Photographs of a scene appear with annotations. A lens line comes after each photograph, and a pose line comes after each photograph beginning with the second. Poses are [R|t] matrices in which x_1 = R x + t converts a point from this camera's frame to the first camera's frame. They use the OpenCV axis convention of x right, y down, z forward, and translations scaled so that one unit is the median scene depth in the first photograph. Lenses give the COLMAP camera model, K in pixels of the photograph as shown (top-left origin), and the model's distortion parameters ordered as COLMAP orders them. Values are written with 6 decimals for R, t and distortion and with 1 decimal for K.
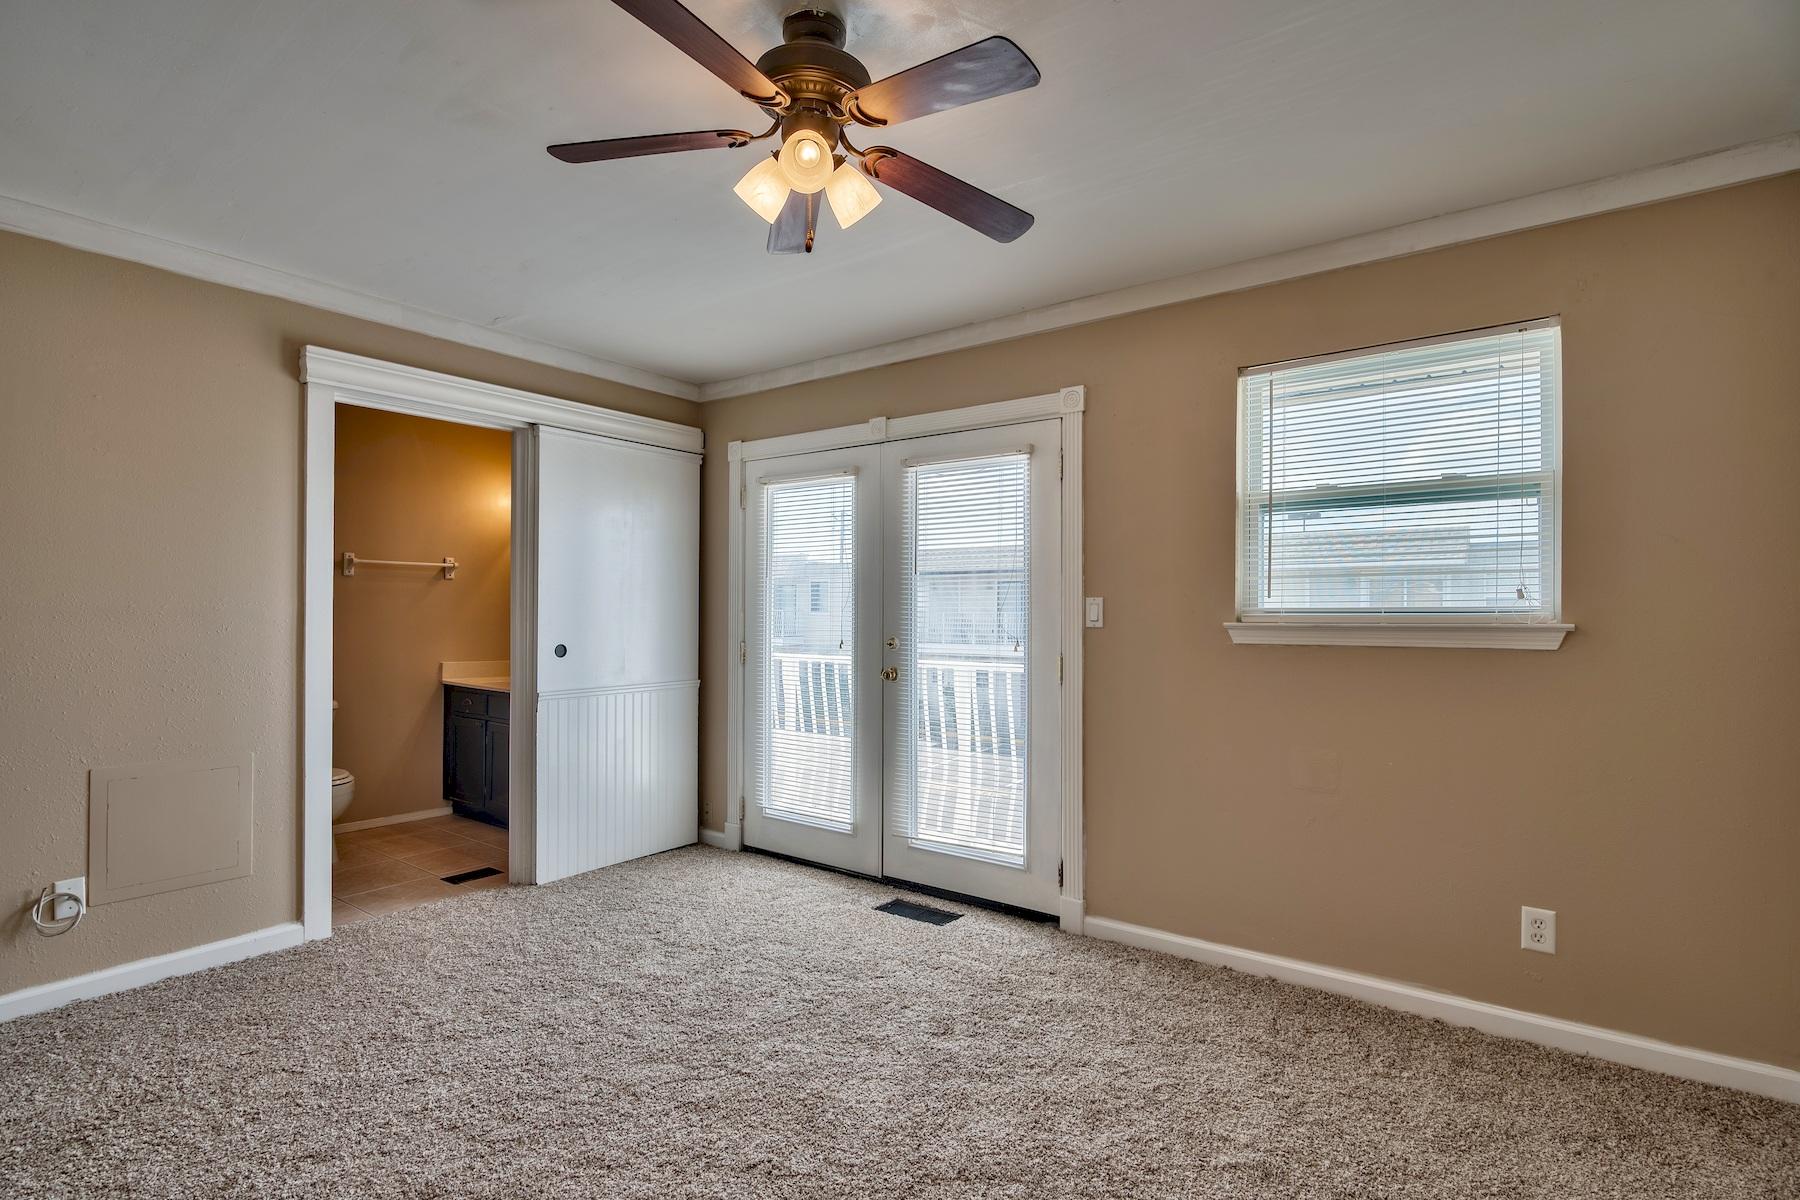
lens RADIAL K [[903.8, 0, 903.7], [0, 903.8, 609.5], [0, 0, 1]] dist [-0.000020, -0.000021]
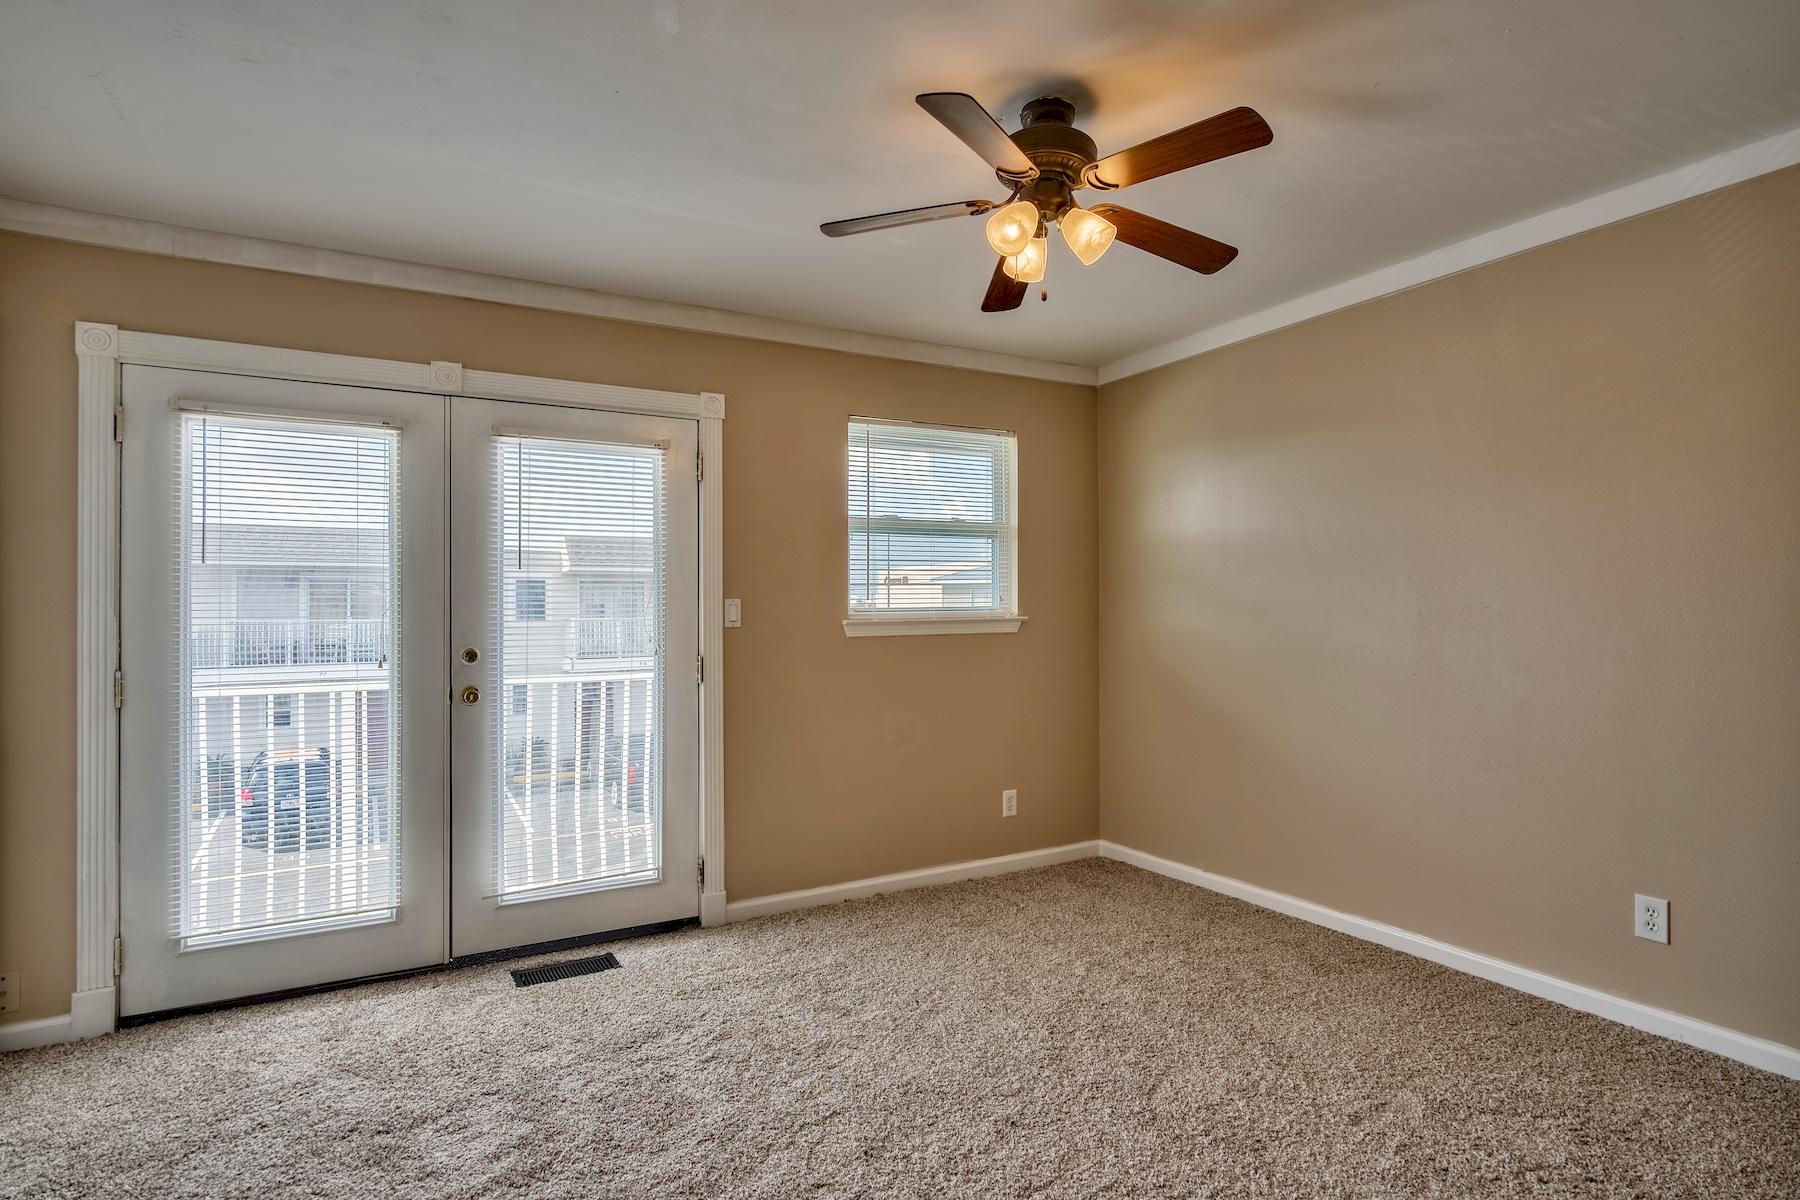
lens RADIAL K [[977.9, 0, 900.0], [0, 977.9, 600.0], [0, 0, 1]] dist [-0.000567, -0.000326]
pose [[0.371581, -0.002223, 0.928398, -0.756731], [0.001468, 0.999997, 0.001807, -0.013667], [-0.928400, 0.000691, 0.371583, 0.388628]]
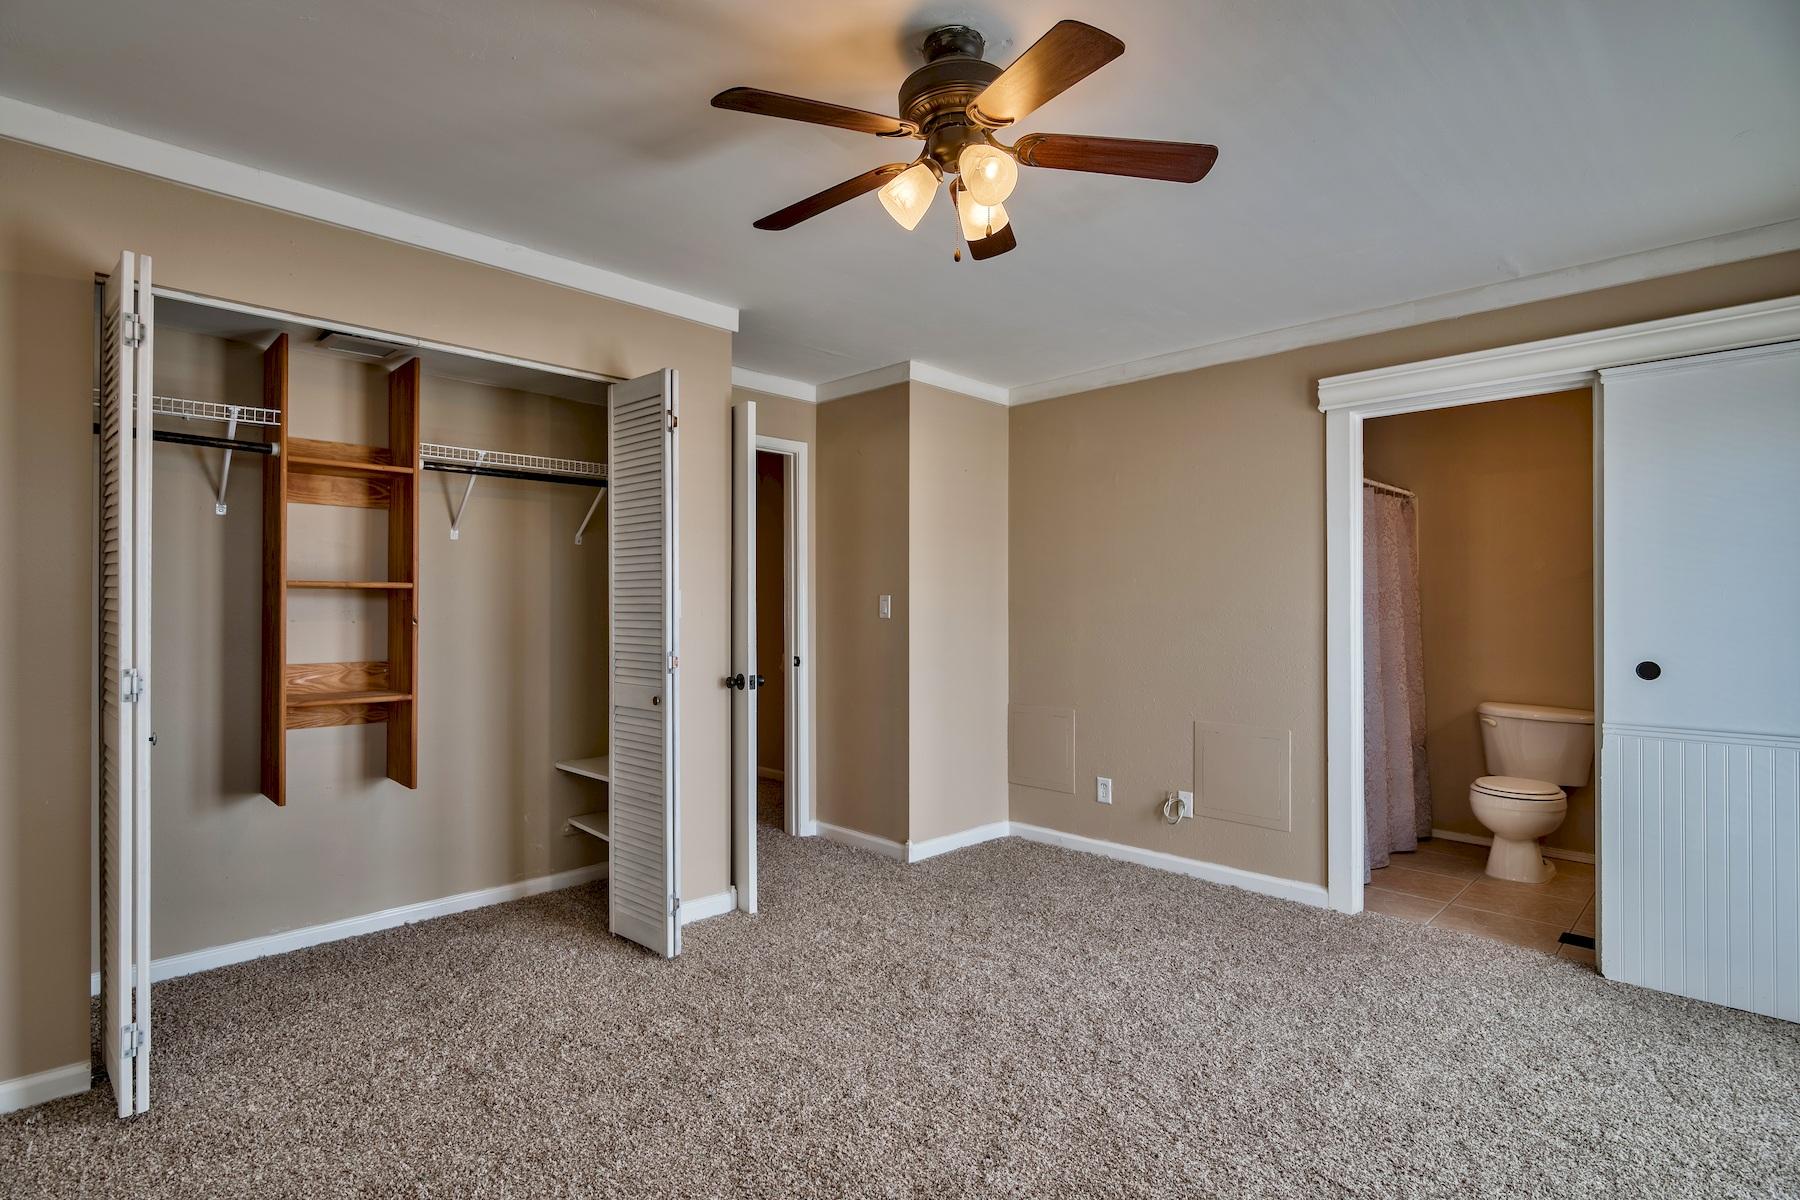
lens RADIAL K [[887.4, 0, 863.8], [0, 887.4, 601.4], [0, 0, 1]] dist [0.000092, 0.000422]
pose [[-0.186895, -0.009354, -0.982335, 0.511250], [0.000466, 0.999954, -0.009611, -0.003393], [0.982380, -0.002254, -0.186882, 0.610566]]
